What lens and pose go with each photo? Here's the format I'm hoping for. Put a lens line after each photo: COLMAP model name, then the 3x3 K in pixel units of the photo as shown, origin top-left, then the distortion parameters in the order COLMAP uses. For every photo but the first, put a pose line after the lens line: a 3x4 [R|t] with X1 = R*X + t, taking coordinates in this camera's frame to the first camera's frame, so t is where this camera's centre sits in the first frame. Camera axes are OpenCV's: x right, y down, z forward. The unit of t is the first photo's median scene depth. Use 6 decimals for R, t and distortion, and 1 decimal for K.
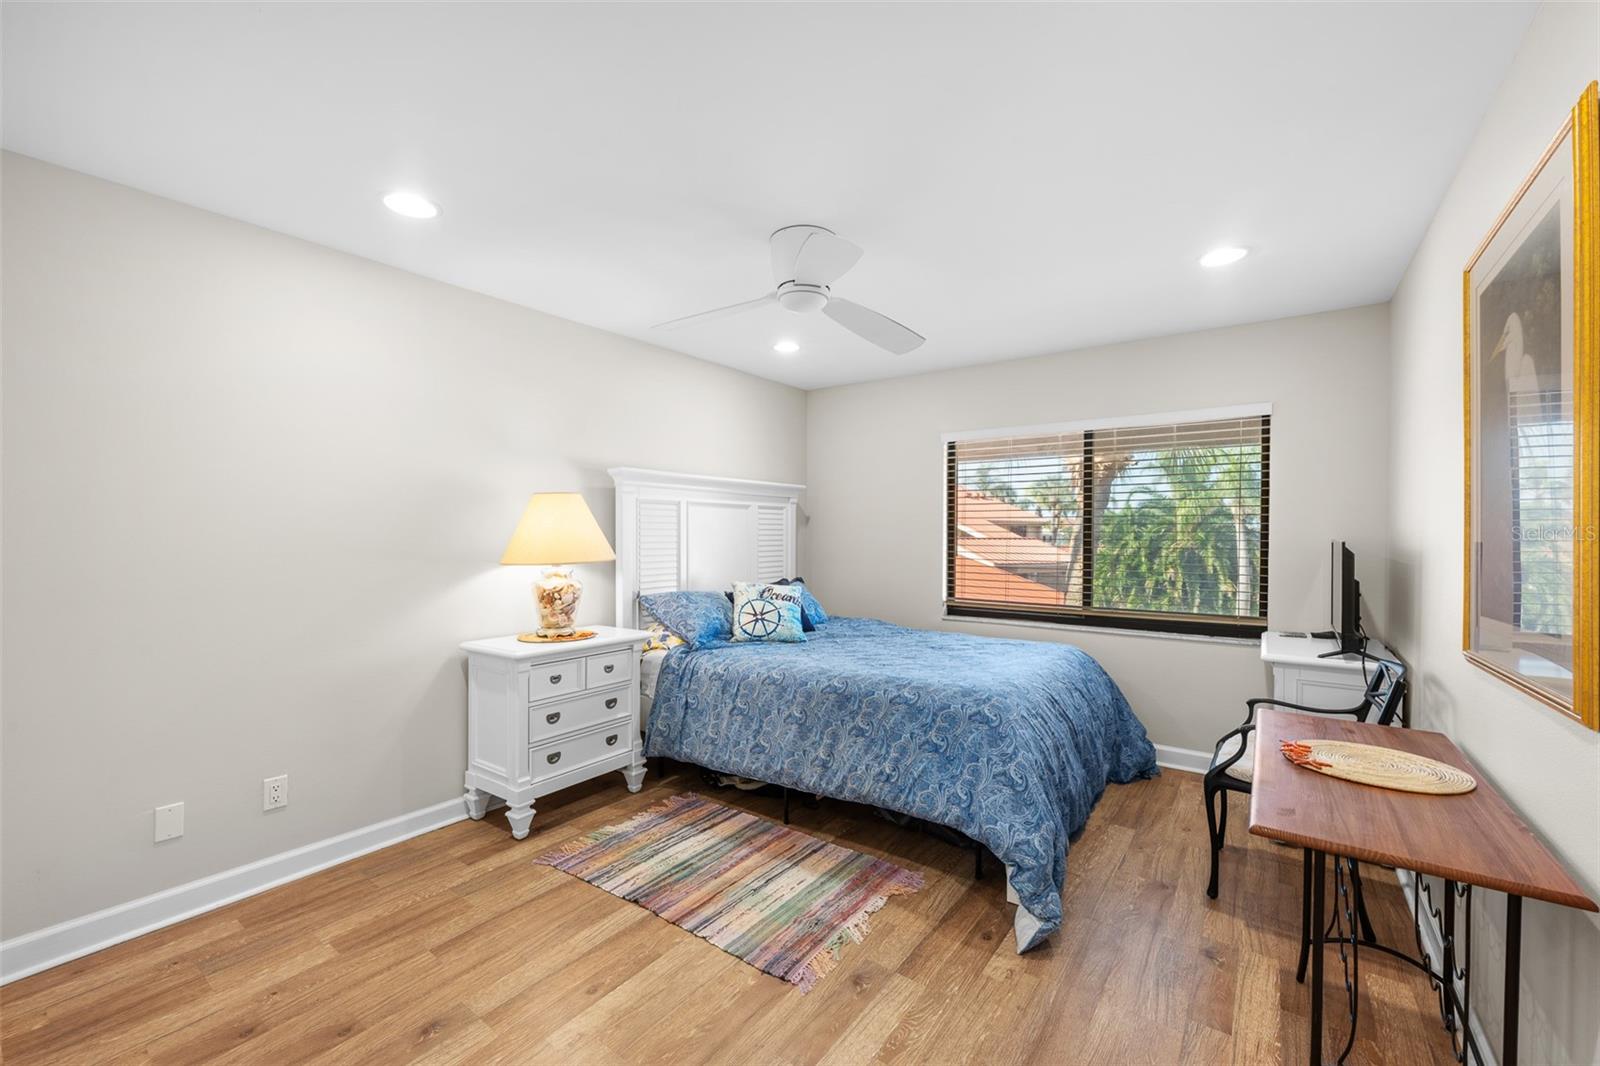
lens RADIAL K [[641.9, 0, 798.6], [0, 641.9, 533.4], [0, 0, 1]] dist [0.000269, 0.000077]
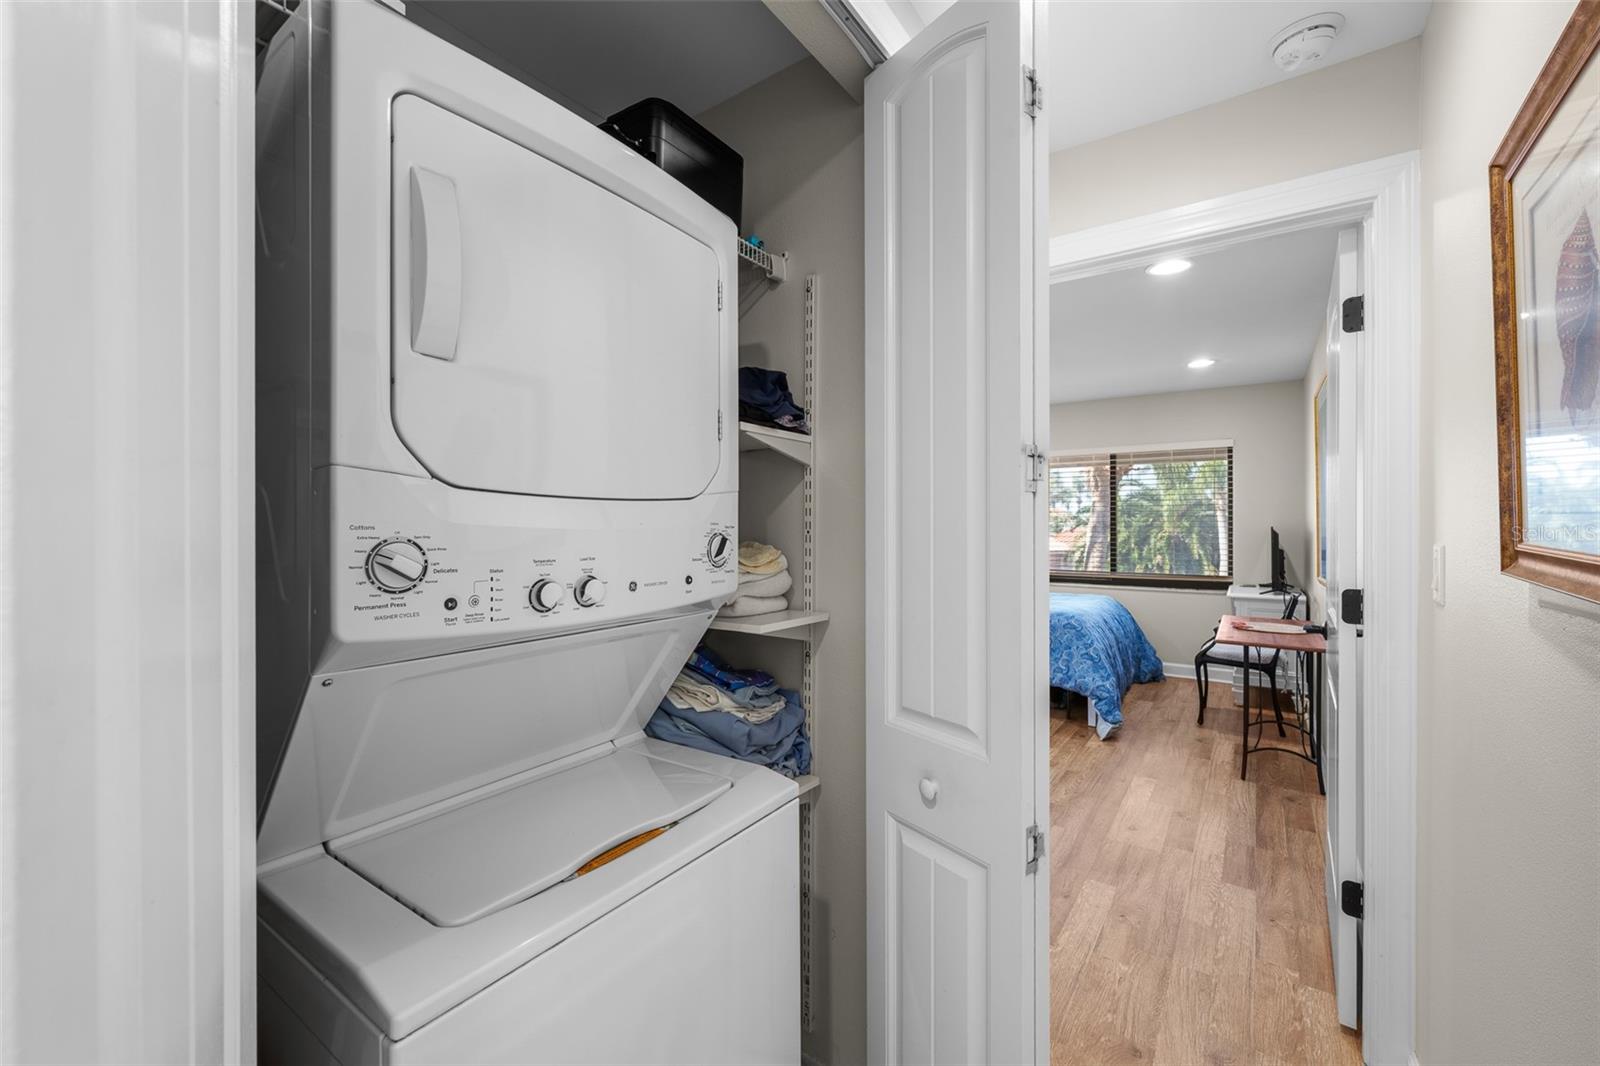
lens RADIAL K [[639.5, 0, 800.2], [0, 639.5, 515.2], [0, 0, 1]] dist [0.010622, 0.000065]
pose [[0.999790, -0.005603, 0.019695, -0.433064], [0.005890, 0.999876, -0.014582, -0.001036], [-0.019611, 0.014695, 0.999700, -0.669903]]
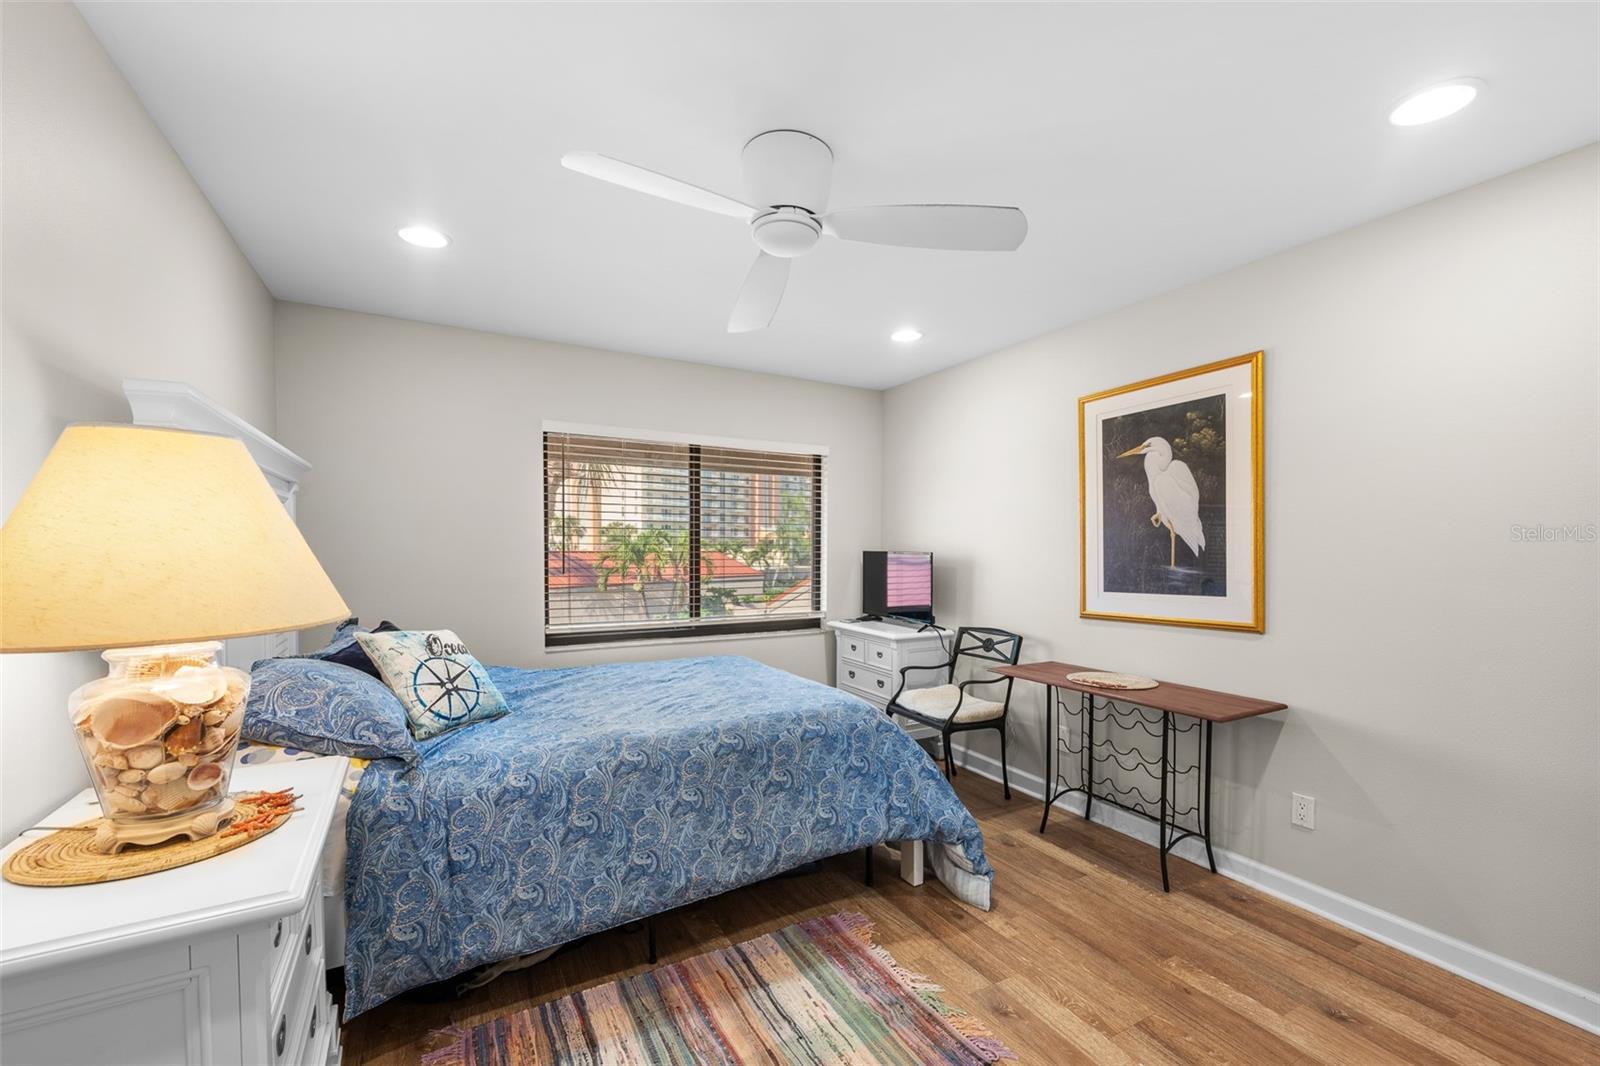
lens RADIAL K [[662.6, 0, 797.3], [0, 662.6, 557.9], [0, 0, 1]] dist [-0.000390, -0.000054]
pose [[0.421515, -0.015953, 0.906681, -0.629630], [-0.003333, 0.999811, 0.019141, -0.002489], [-0.906815, -0.011090, 0.421382, 0.587055]]
